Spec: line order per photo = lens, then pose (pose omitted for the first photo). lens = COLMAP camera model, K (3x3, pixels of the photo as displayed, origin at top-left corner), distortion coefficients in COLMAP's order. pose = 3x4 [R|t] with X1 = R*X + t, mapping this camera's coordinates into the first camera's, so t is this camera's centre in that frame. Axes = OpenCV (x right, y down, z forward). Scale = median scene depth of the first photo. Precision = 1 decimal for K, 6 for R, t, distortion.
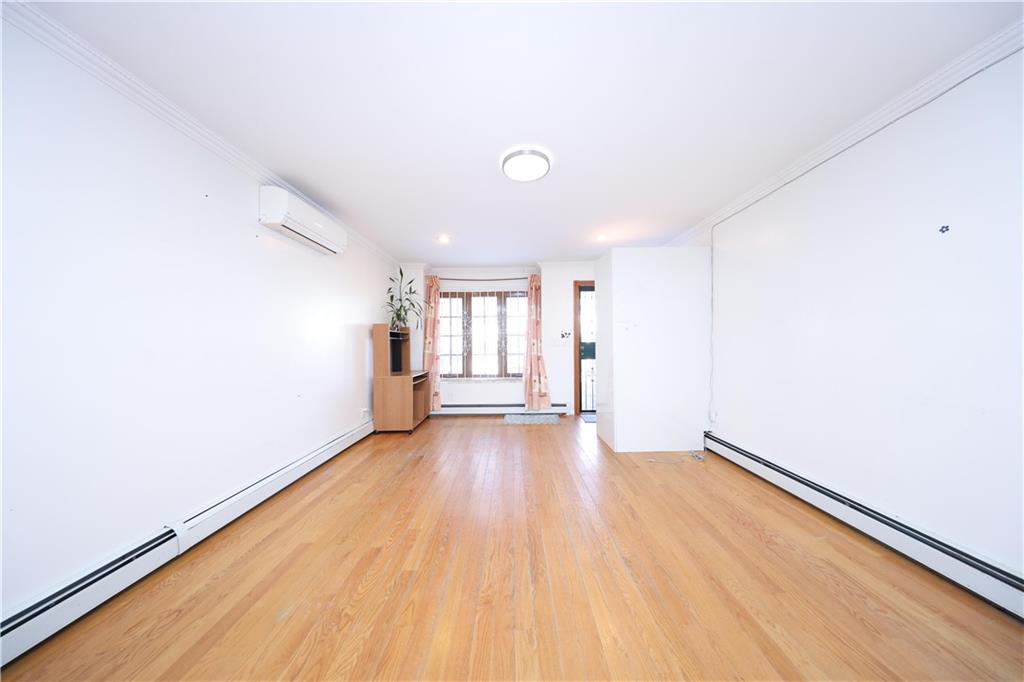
lens RADIAL K [[289.8, 0, 512.0], [0, 289.8, 341.0], [0, 0, 1]] dist [-0.000127, 0.000017]
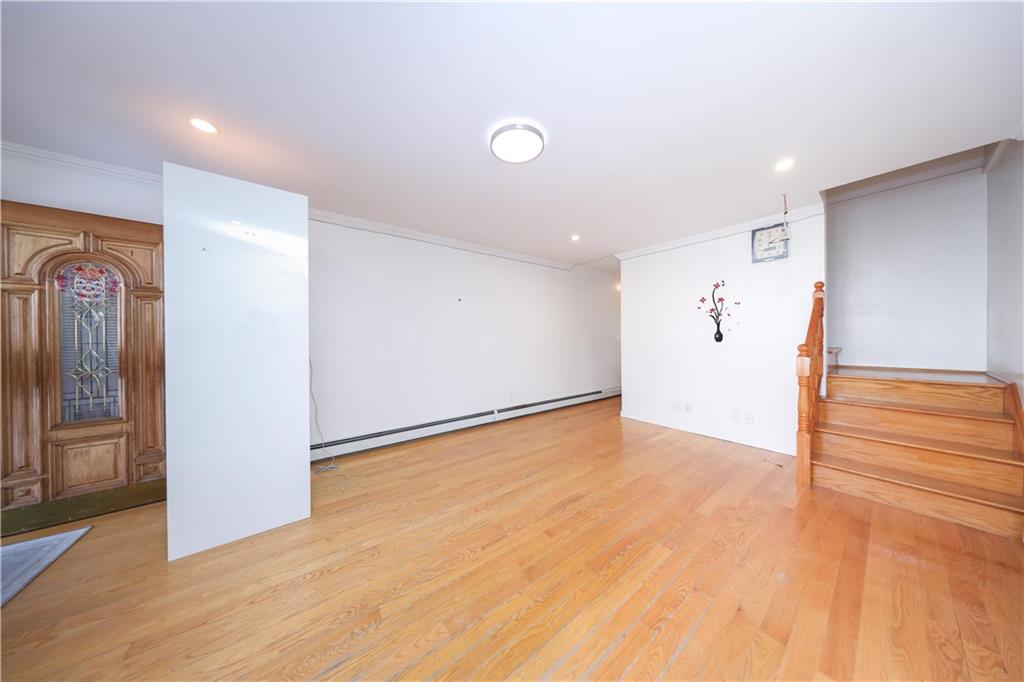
lens RADIAL K [[289.8, 0, 512.0], [0, 289.8, 341.0], [0, 0, 1]] dist [-0.000127, 0.000017]
pose [[-0.602695, 0.002936, 0.797966, -0.832351], [0.008310, 0.999962, 0.002597, -0.007480], [-0.797928, 0.008196, -0.602697, 2.000921]]
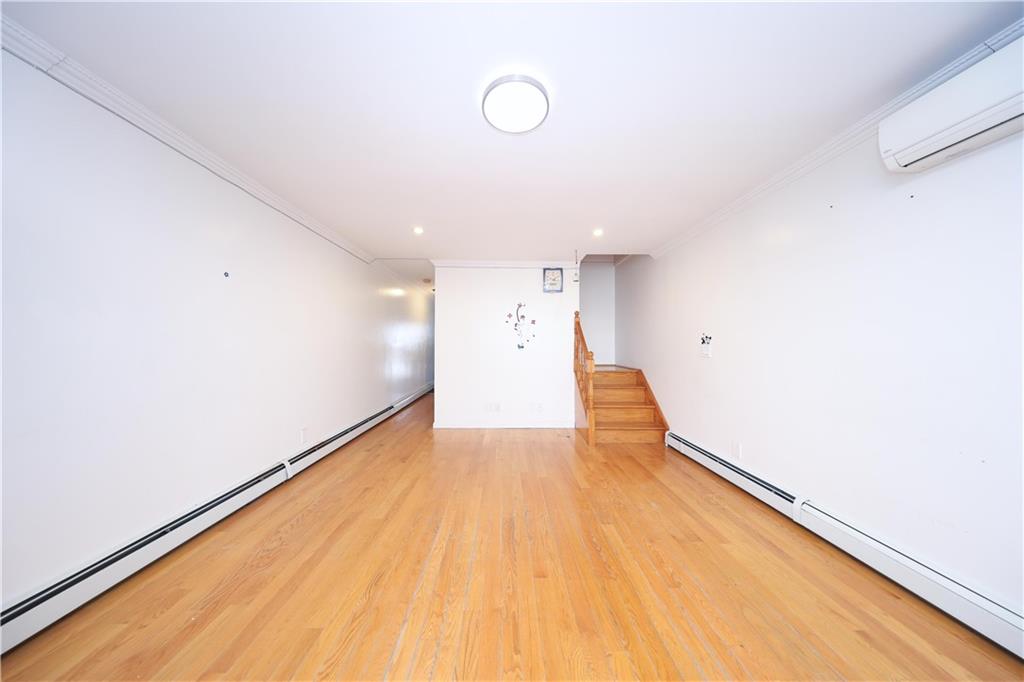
lens RADIAL K [[293.2, 0, 505.8], [0, 293.2, 342.8], [0, 0, 1]] dist [-0.000232, -0.000029]
pose [[-0.999987, 0.004089, 0.002904, 0.090176], [0.004055, 0.999924, -0.011663, -0.020967], [-0.002952, -0.011651, -0.999928, 2.201570]]
